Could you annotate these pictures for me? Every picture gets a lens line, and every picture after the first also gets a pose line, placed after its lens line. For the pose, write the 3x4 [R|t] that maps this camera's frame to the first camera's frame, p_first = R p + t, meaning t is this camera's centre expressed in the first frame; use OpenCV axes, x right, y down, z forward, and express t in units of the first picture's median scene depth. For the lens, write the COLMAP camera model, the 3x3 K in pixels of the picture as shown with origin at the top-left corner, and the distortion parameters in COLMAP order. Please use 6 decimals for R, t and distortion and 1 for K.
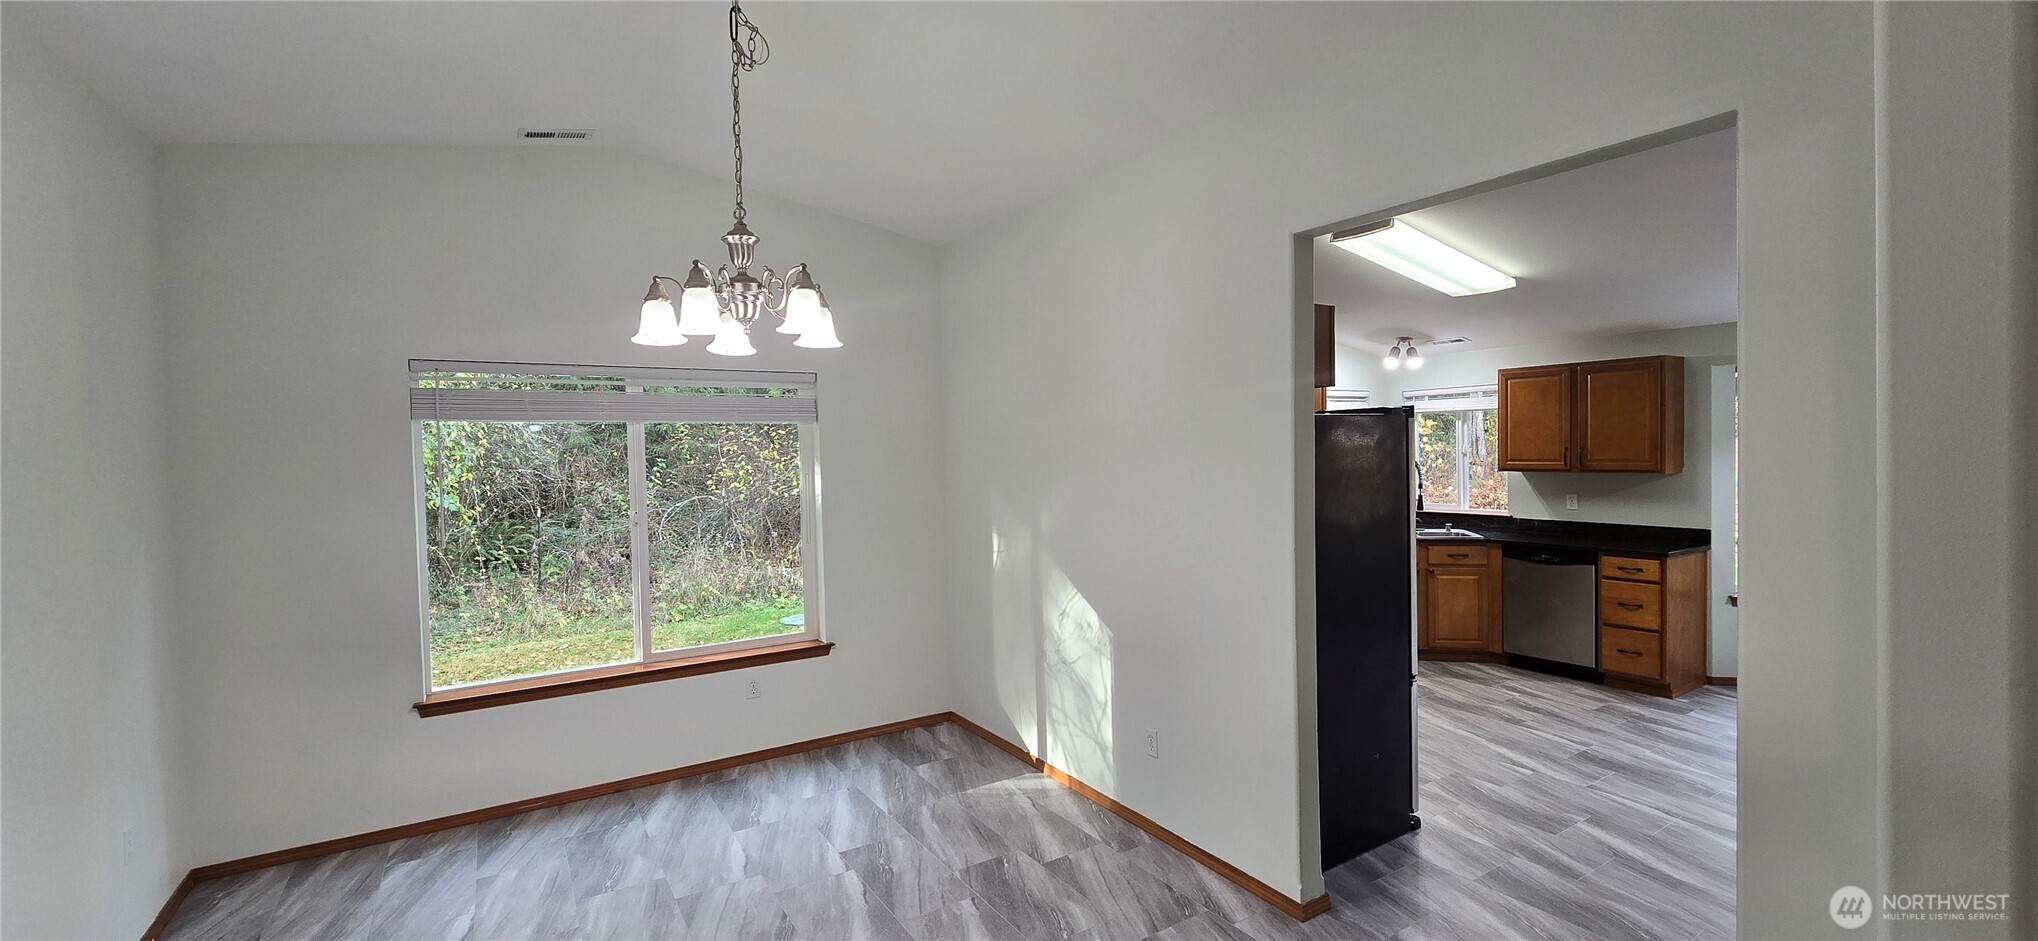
lens RADIAL K [[834.5, 0, 1030.7], [0, 834.5, 473.4], [0, 0, 1]] dist [-0.006390, 0.000604]
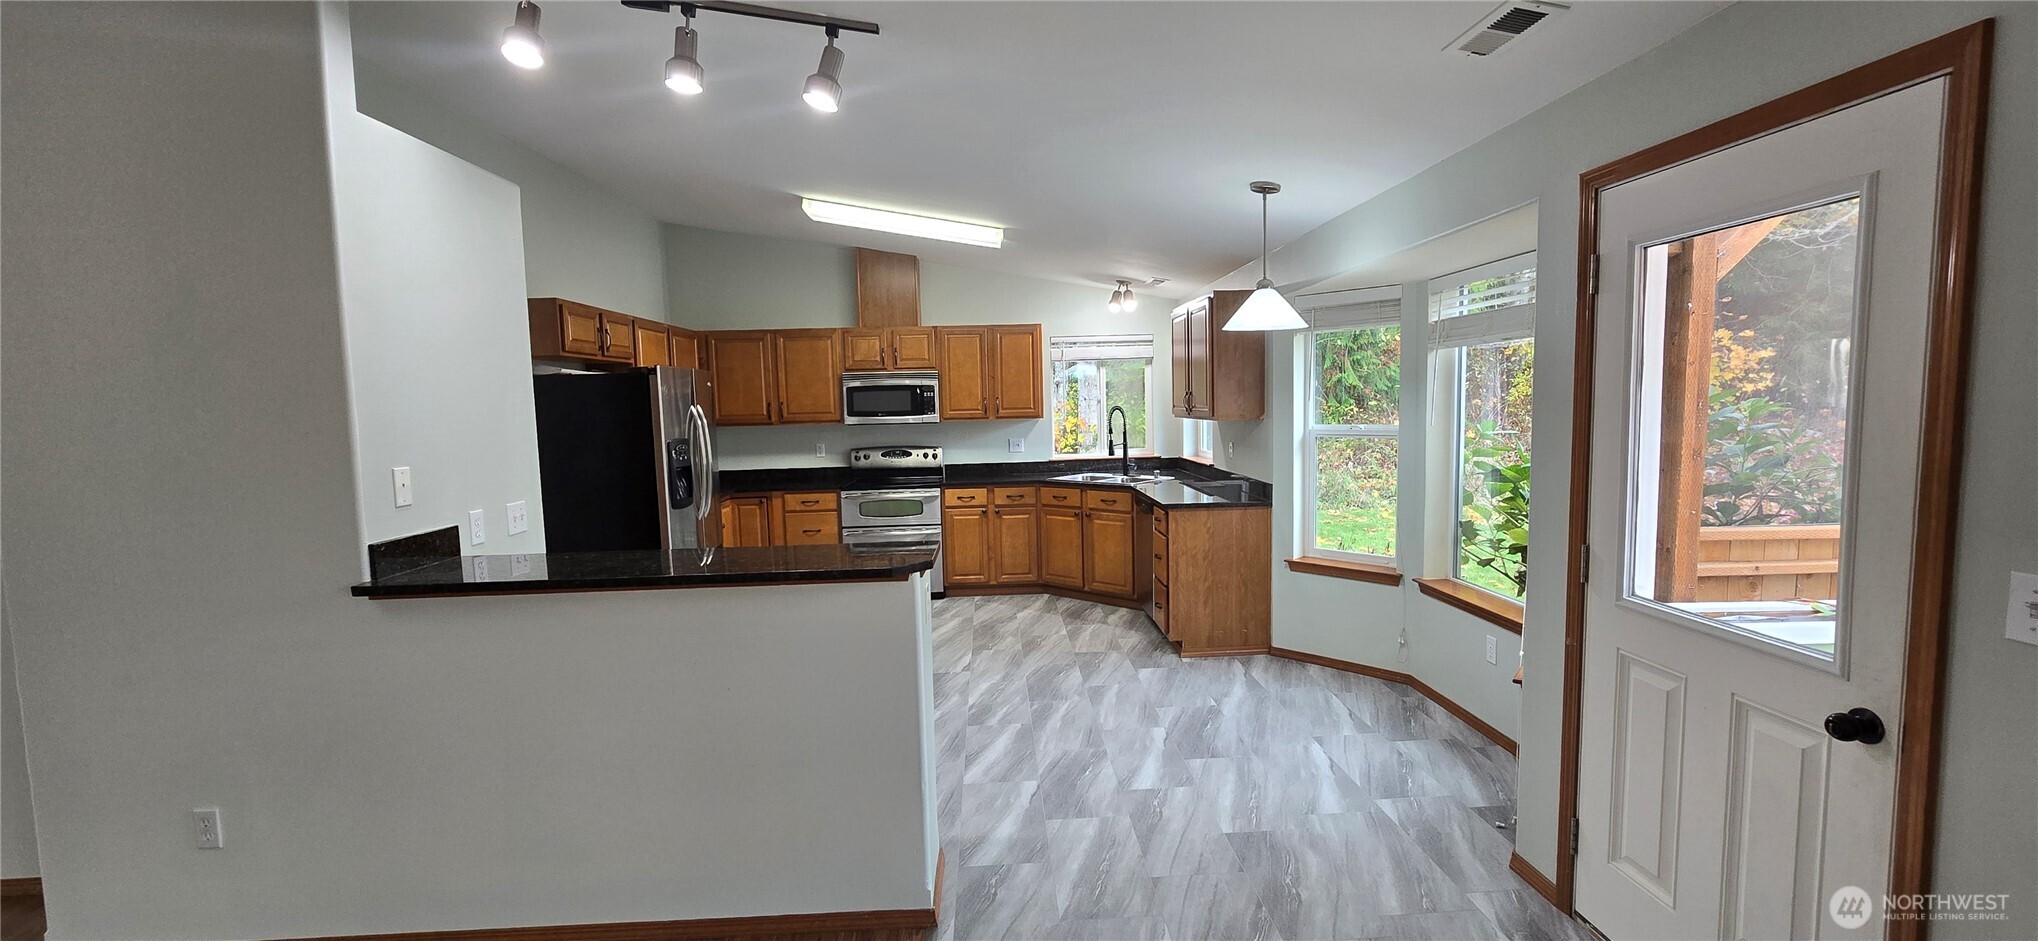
lens RADIAL K [[834.5, 0, 1030.7], [0, 834.5, 473.4], [0, 0, 1]] dist [-0.006390, 0.000604]
pose [[0.865717, 0.041266, -0.498829, 1.150110], [-0.007192, 0.997518, 0.070038, -0.005405], [0.500482, -0.057046, 0.863866, 0.106026]]
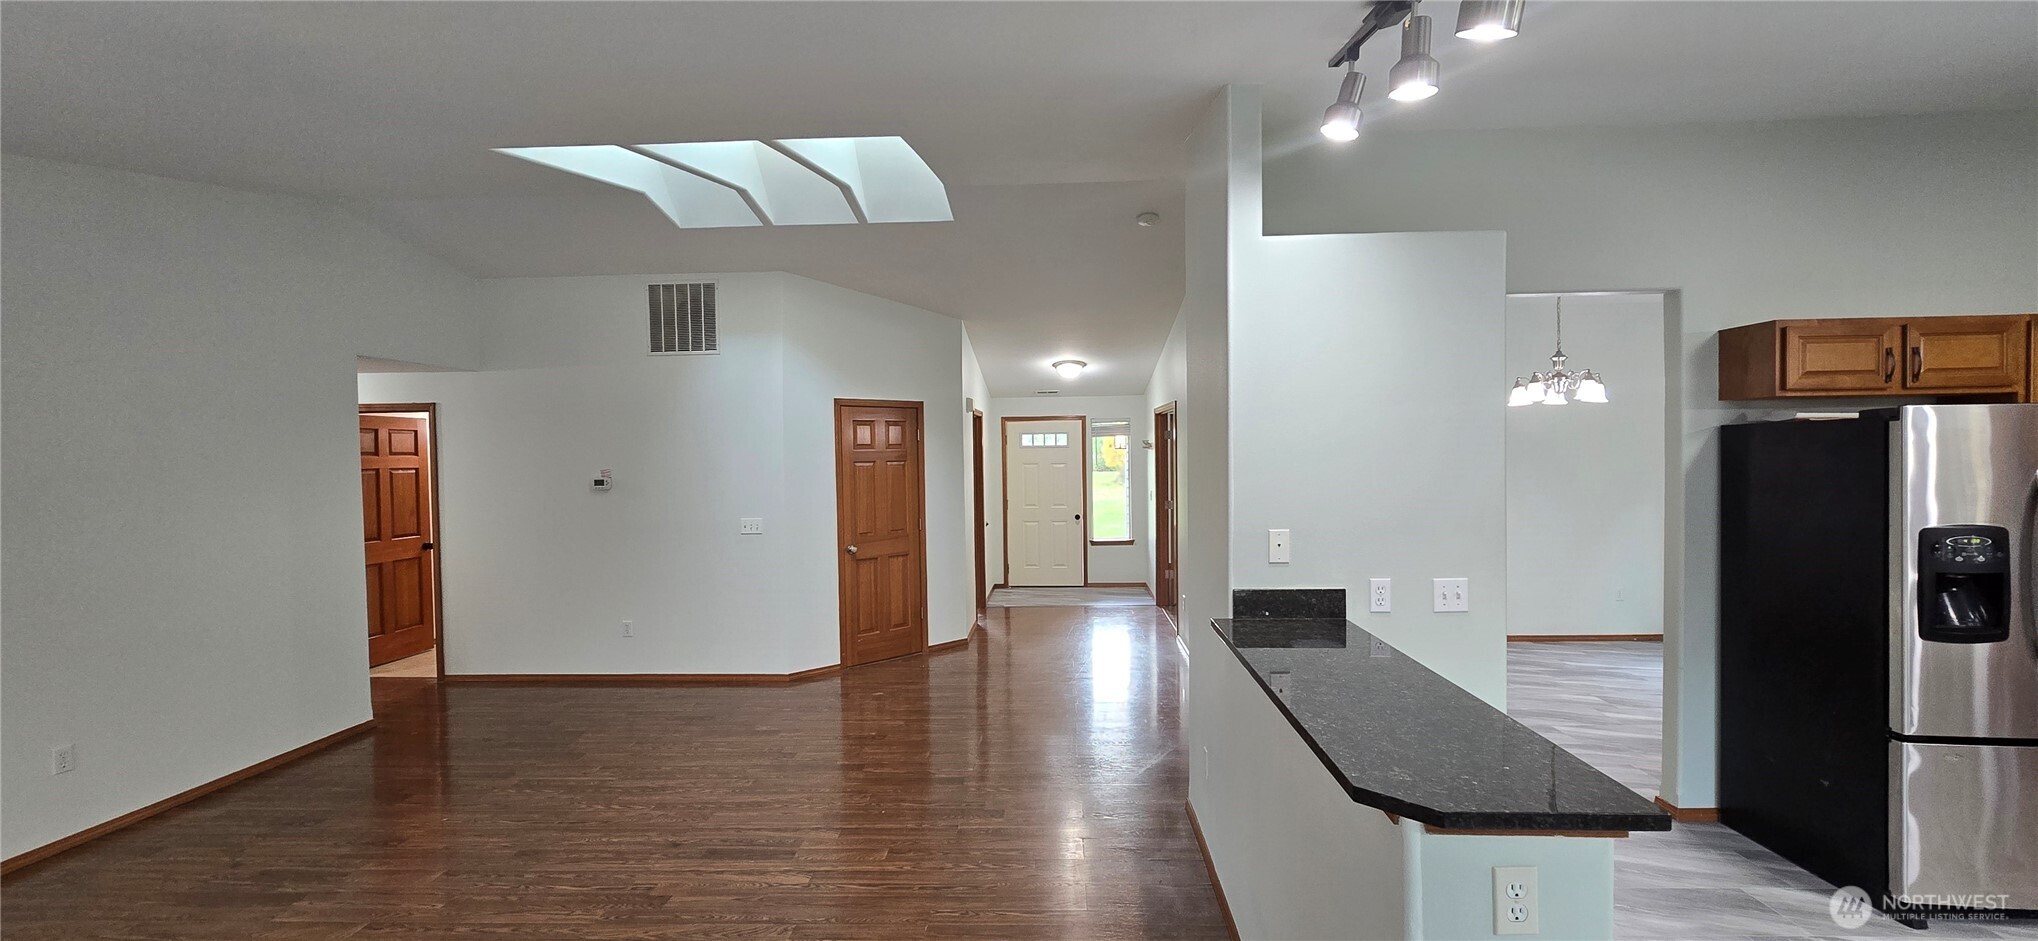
lens RADIAL K [[834.5, 0, 1030.7], [0, 834.5, 473.4], [0, 0, 1]] dist [-0.006390, 0.000604]
pose [[-0.578124, 0.047617, -0.814558, 1.146335], [0.001778, 0.998367, 0.057100, -0.044029], [0.815947, 0.031562, -0.577264, 0.543792]]
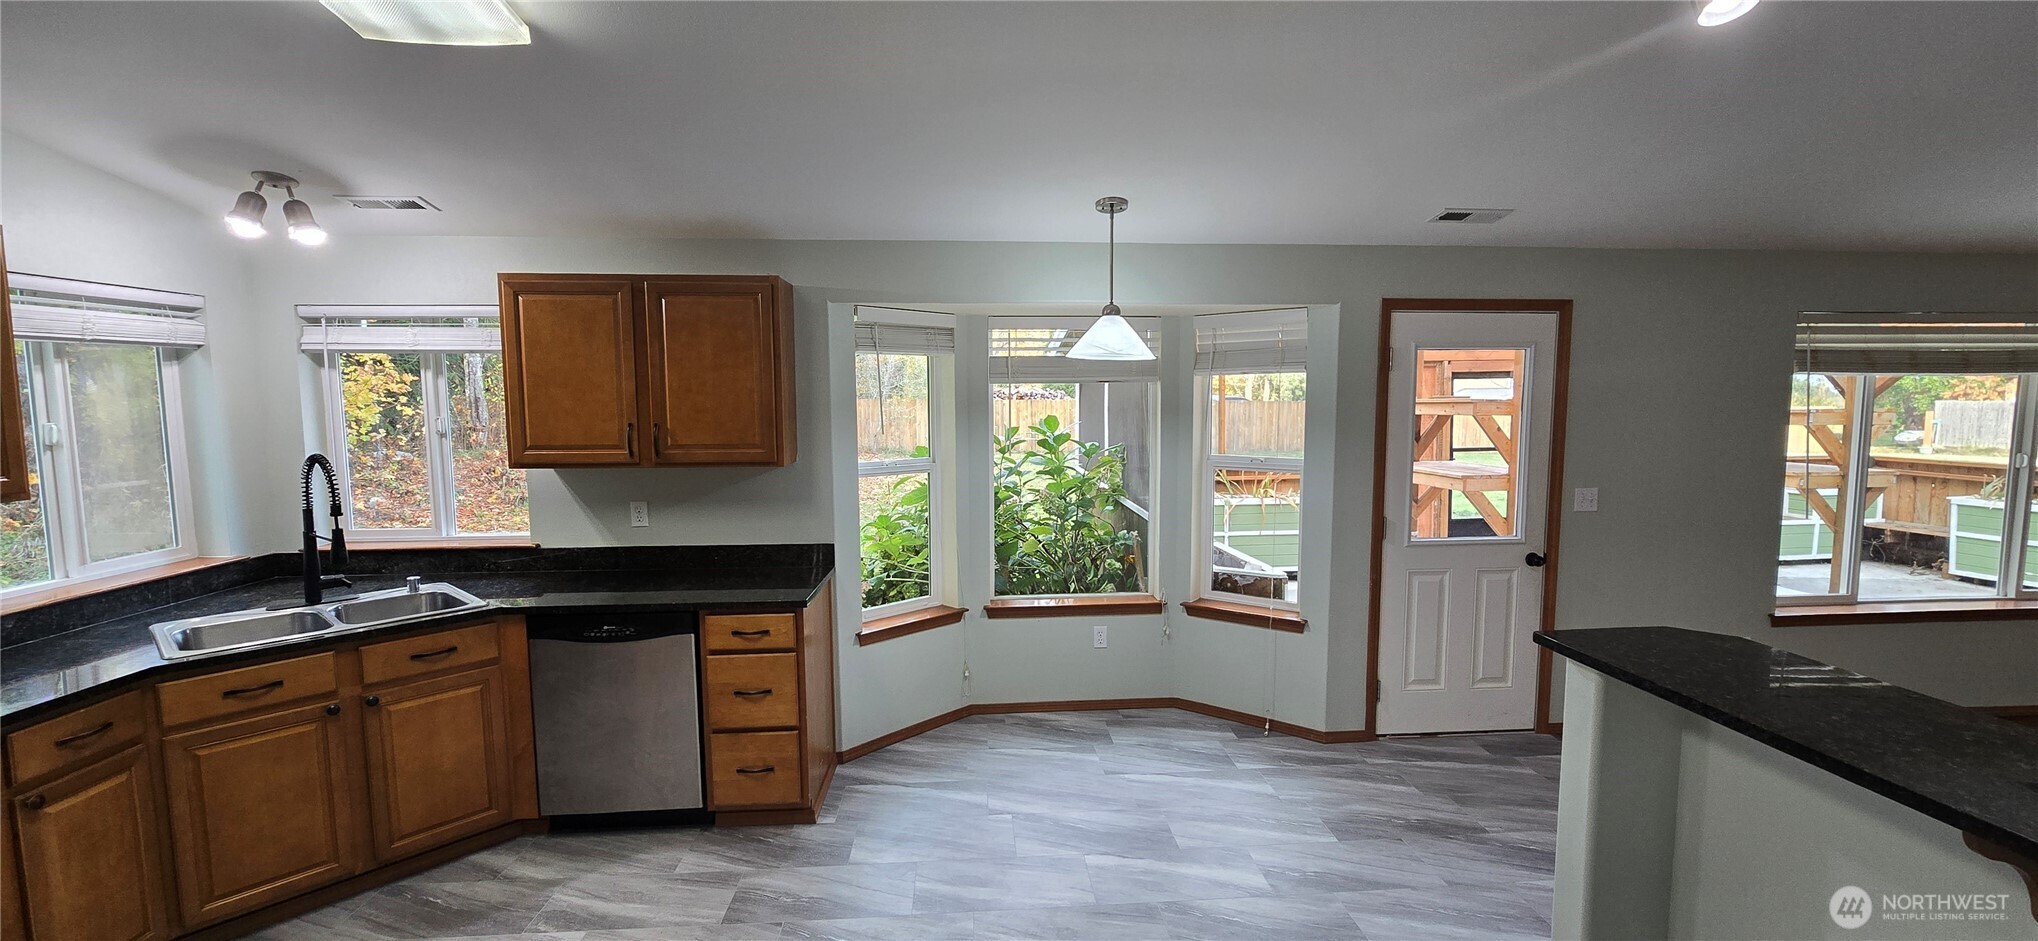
lens RADIAL K [[834.5, 0, 1030.7], [0, 834.5, 473.4], [0, 0, 1]] dist [-0.006390, 0.000604]
pose [[0.475371, -0.062650, 0.877552, 0.326257], [0.020704, 0.997982, 0.060032, -0.031109], [-0.879542, -0.010369, 0.475709, 0.586169]]
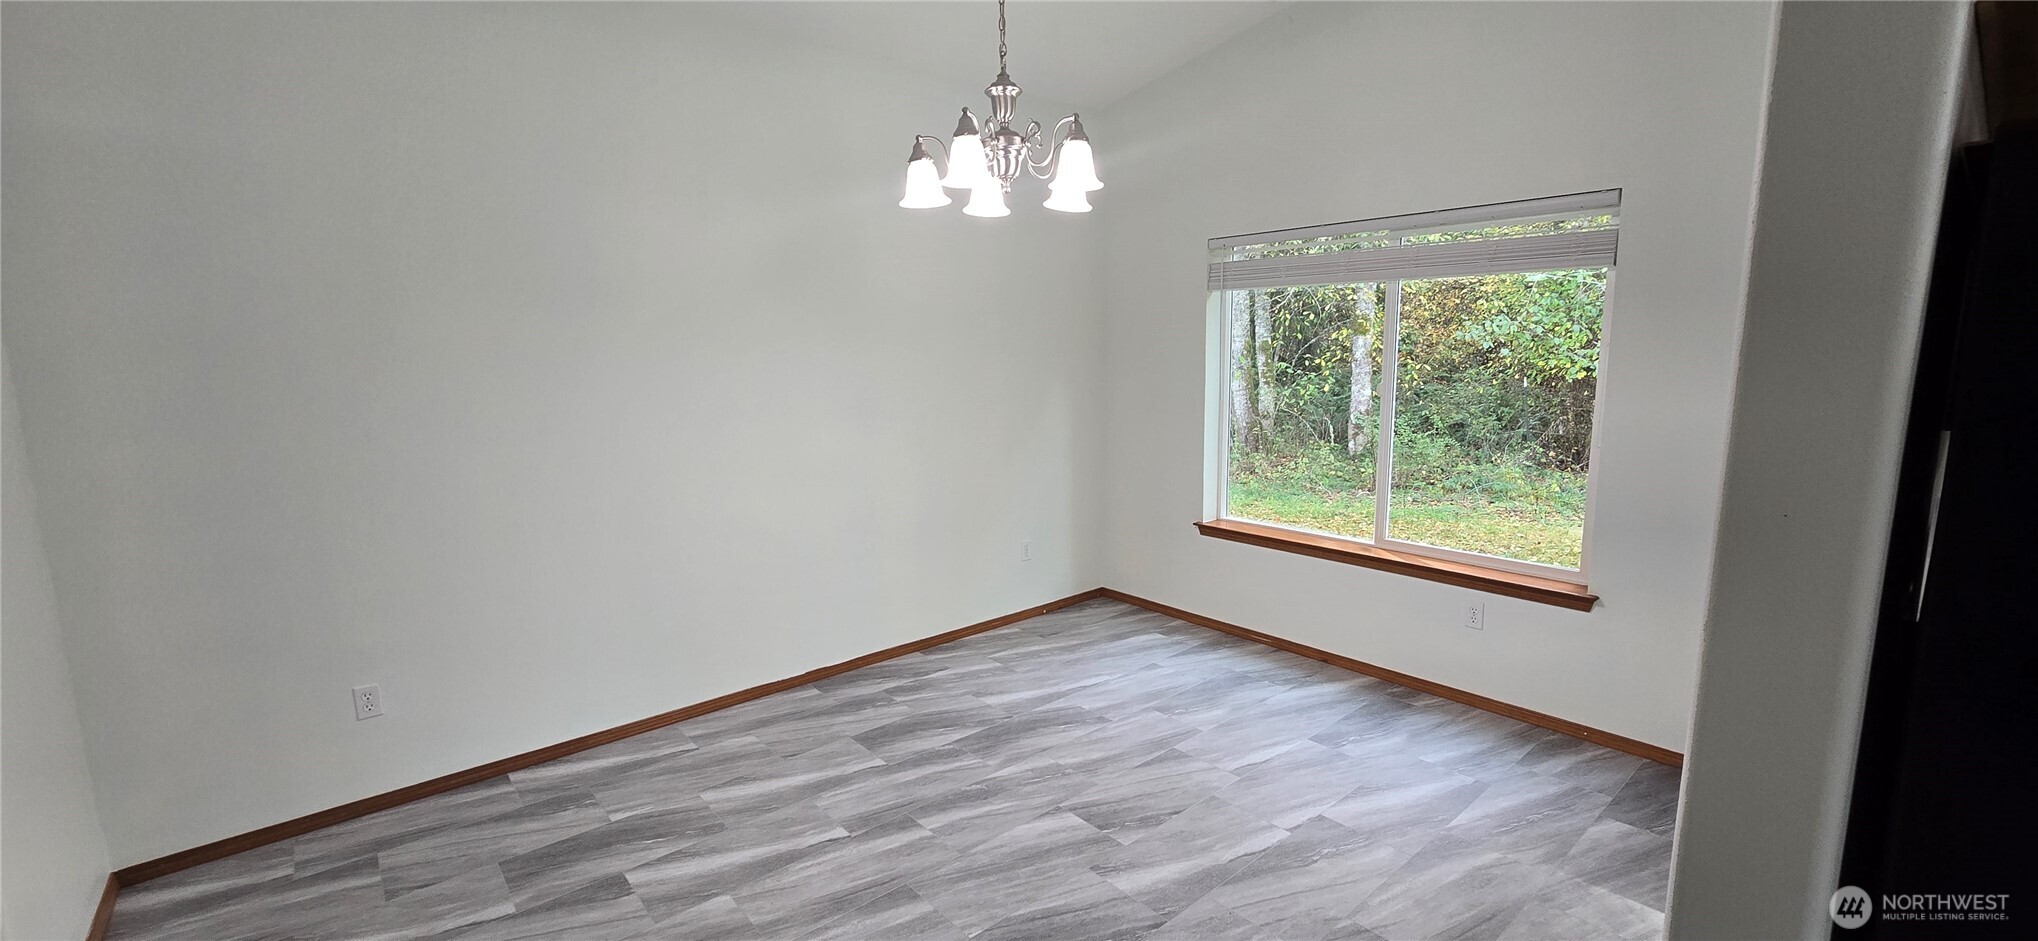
lens RADIAL K [[834.5, 0, 1030.7], [0, 834.5, 473.4], [0, 0, 1]] dist [-0.006390, 0.000604]
pose [[0.140156, 0.170907, -0.975268, 0.320947], [-0.017358, 0.985263, 0.170164, -0.003197], [0.989977, -0.006921, 0.141057, 0.421641]]
